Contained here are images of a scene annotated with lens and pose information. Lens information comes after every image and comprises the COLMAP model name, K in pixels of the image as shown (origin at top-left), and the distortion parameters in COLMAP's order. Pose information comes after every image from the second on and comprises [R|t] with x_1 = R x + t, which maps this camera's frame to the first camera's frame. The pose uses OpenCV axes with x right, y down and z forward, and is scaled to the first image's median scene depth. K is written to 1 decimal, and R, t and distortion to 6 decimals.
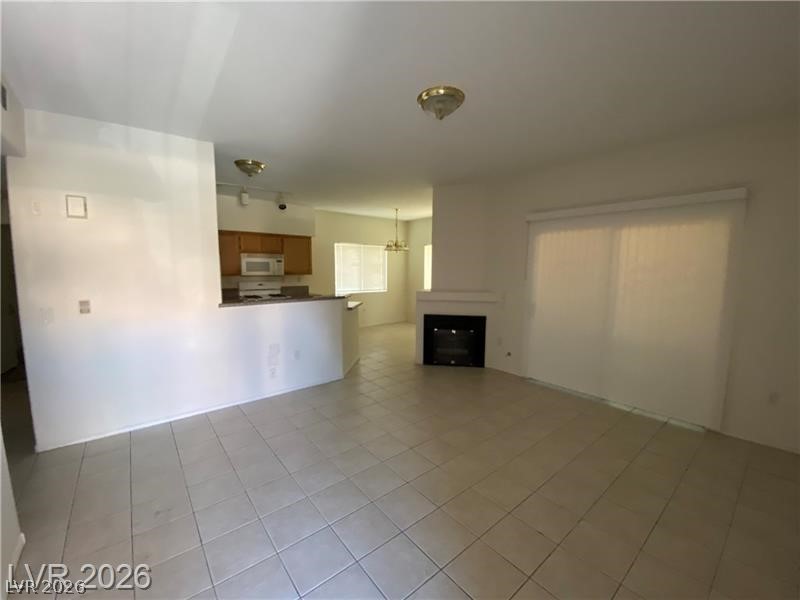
lens RADIAL K [[328.1, 0, 395.3], [0, 328.1, 299.9], [0, 0, 1]] dist [0.011841, -0.016944]
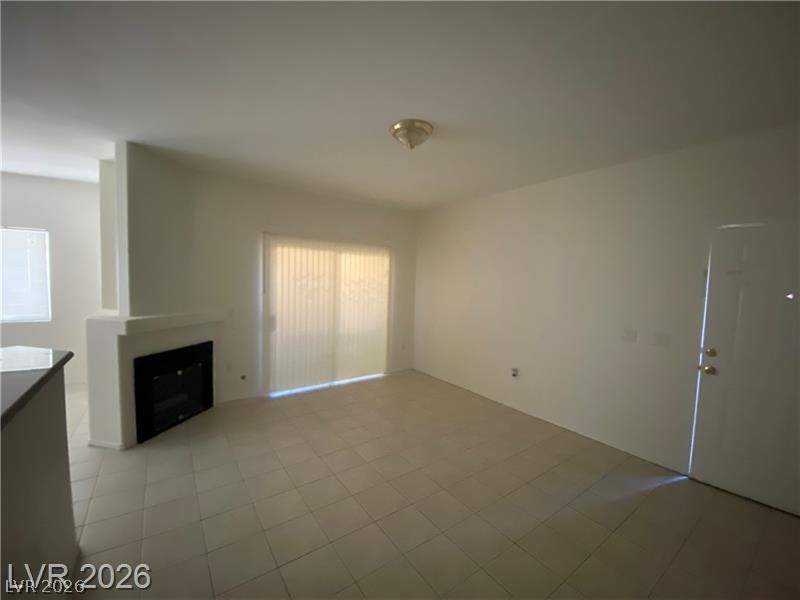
lens RADIAL K [[328.1, 0, 395.3], [0, 328.1, 299.9], [0, 0, 1]] dist [0.011841, -0.016944]
pose [[0.060019, -0.059882, 0.996399, -0.549052], [0.074766, 0.995665, 0.055334, -0.067878], [-0.995393, 0.071176, 0.064236, 0.584538]]
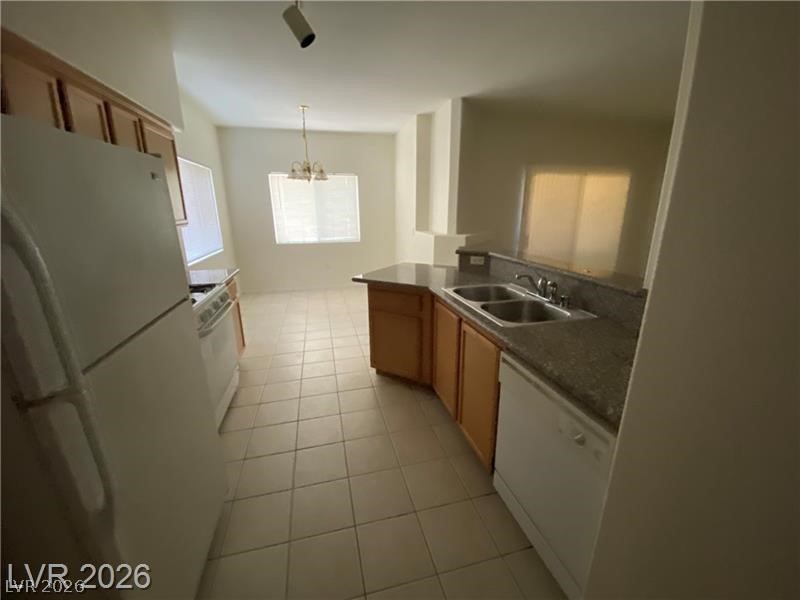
lens RADIAL K [[328.1, 0, 395.3], [0, 328.1, 299.9], [0, 0, 1]] dist [0.011841, -0.016944]
pose [[0.424780, -0.250197, 0.870037, -0.896817], [0.110712, 0.968194, 0.224371, -0.085097], [-0.898501, 0.001016, 0.438969, 0.932962]]
